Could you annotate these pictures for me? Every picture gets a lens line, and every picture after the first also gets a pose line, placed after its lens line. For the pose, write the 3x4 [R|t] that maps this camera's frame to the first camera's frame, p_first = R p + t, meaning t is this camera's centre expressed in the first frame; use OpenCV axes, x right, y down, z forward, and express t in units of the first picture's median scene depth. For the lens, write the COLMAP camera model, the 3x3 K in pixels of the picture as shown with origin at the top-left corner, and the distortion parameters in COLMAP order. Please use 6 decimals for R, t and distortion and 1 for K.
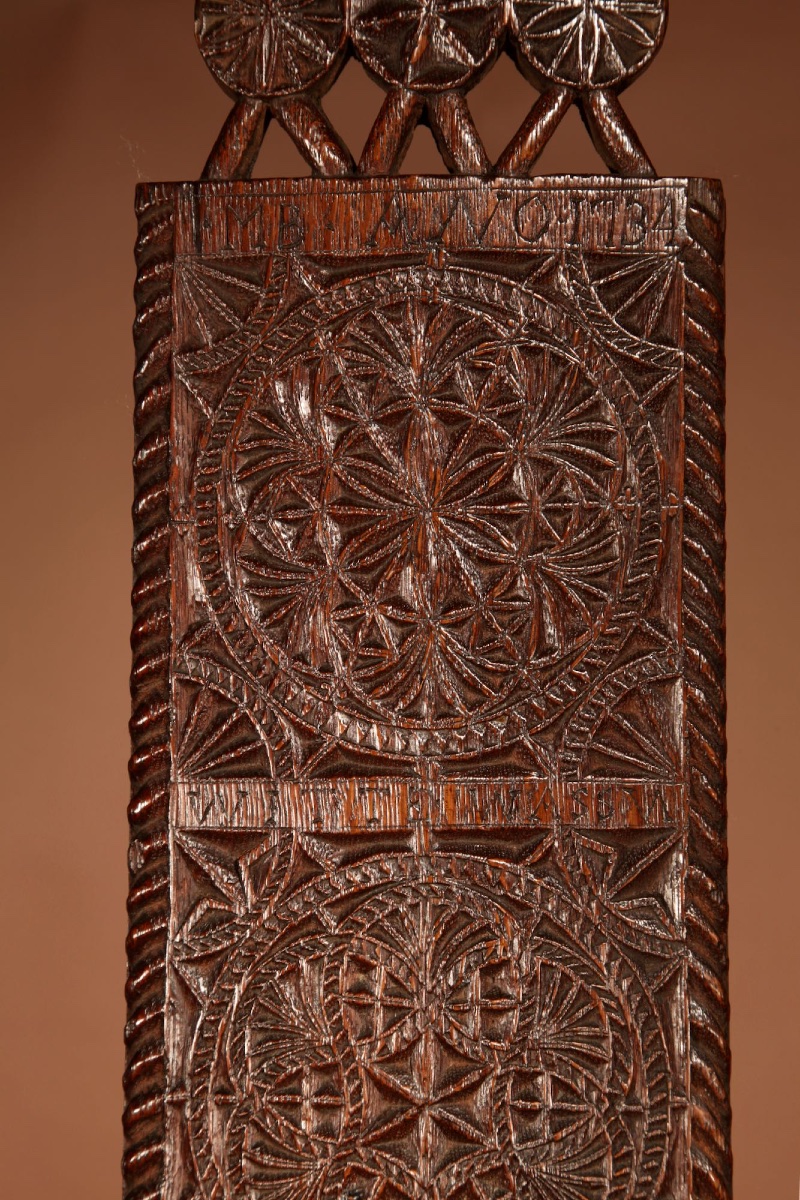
lens RADIAL K [[2515.6, 0, 388.1], [0, 2515.6, 605.4], [0, 0, 1]] dist [0.220514, 0.000000]
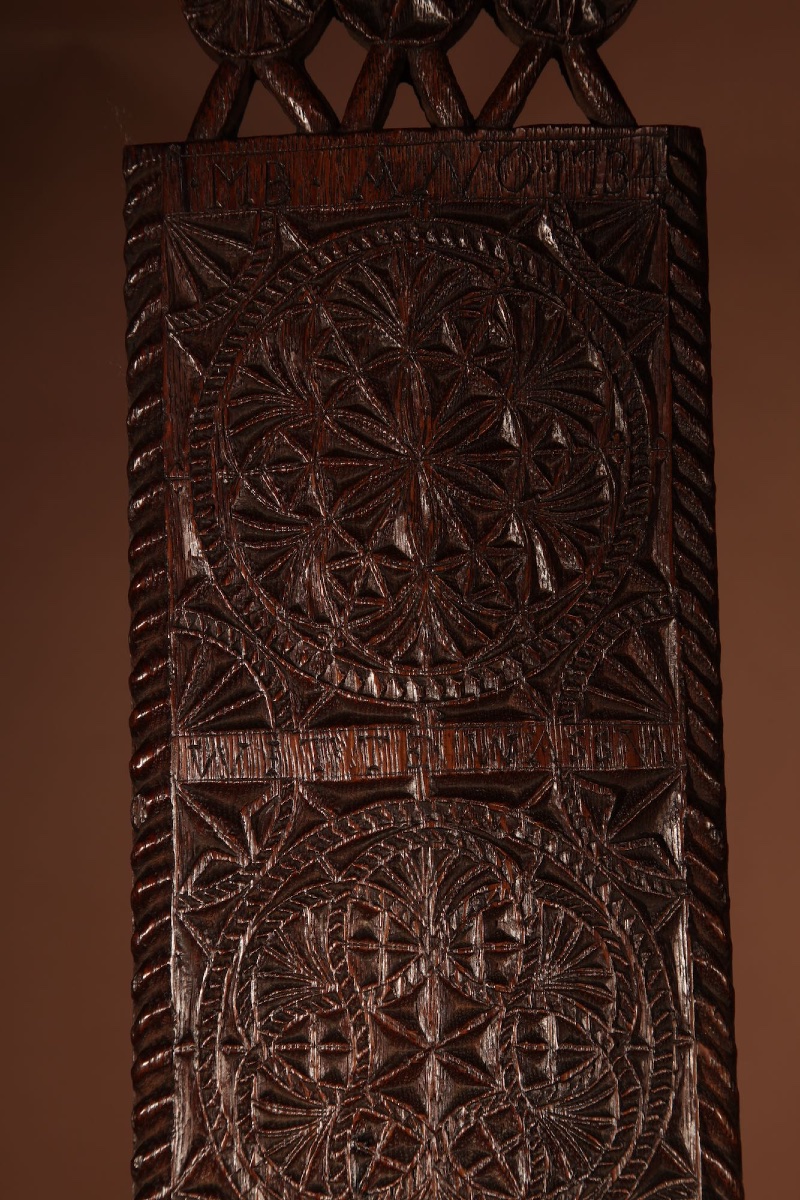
lens RADIAL K [[2515.6, 0, 382.9], [0, 2515.6, 608.7], [0, 0, 1]] dist [0.220514, 0.000000]
pose [[0.999683, -0.025178, -0.000253, -0.000160], [0.025158, 0.999207, -0.030866, 0.052669], [0.001030, 0.030850, 0.999524, -0.009225]]
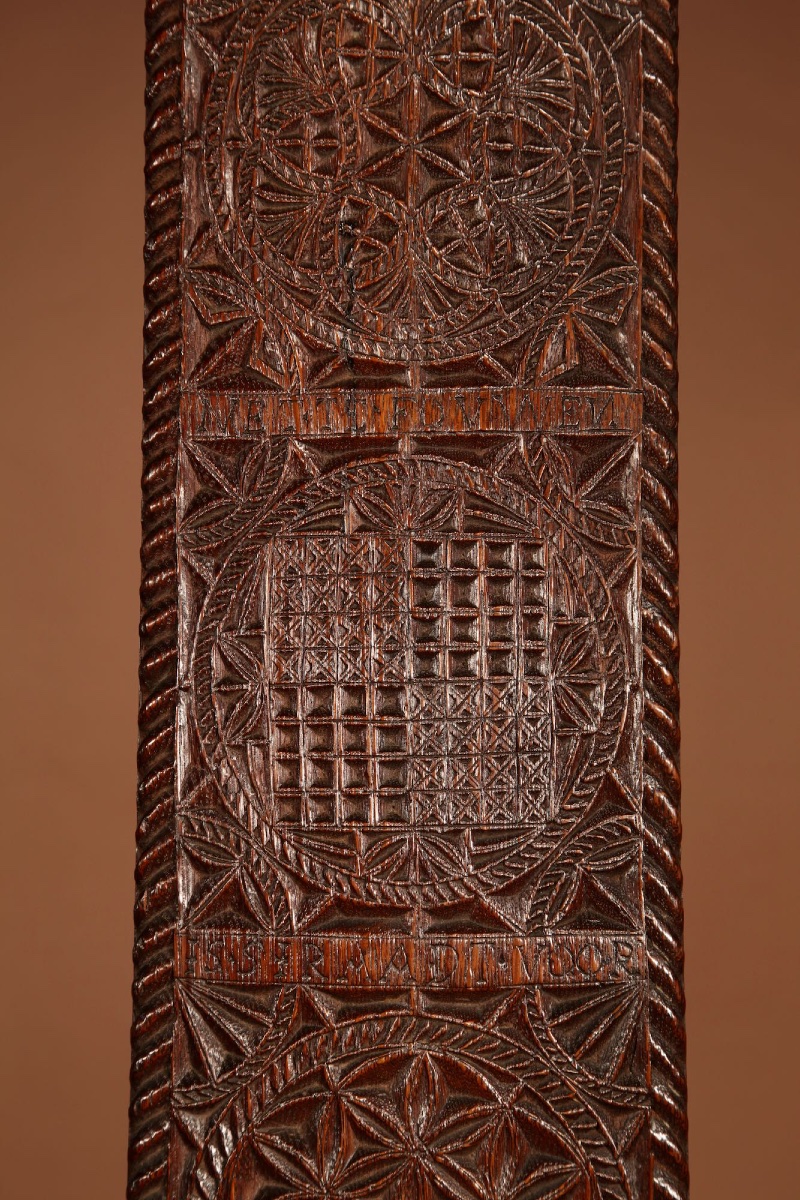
lens RADIAL K [[2295.5, 0, 445.3], [0, 2295.5, 609.6], [0, 0, 1]] dist [0.284182, 0.000000]
pose [[0.999512, 0.003557, 0.031036, -0.001895], [-0.002753, 0.999660, -0.025939, 0.430586], [-0.031117, 0.025841, 0.999182, -0.038848]]
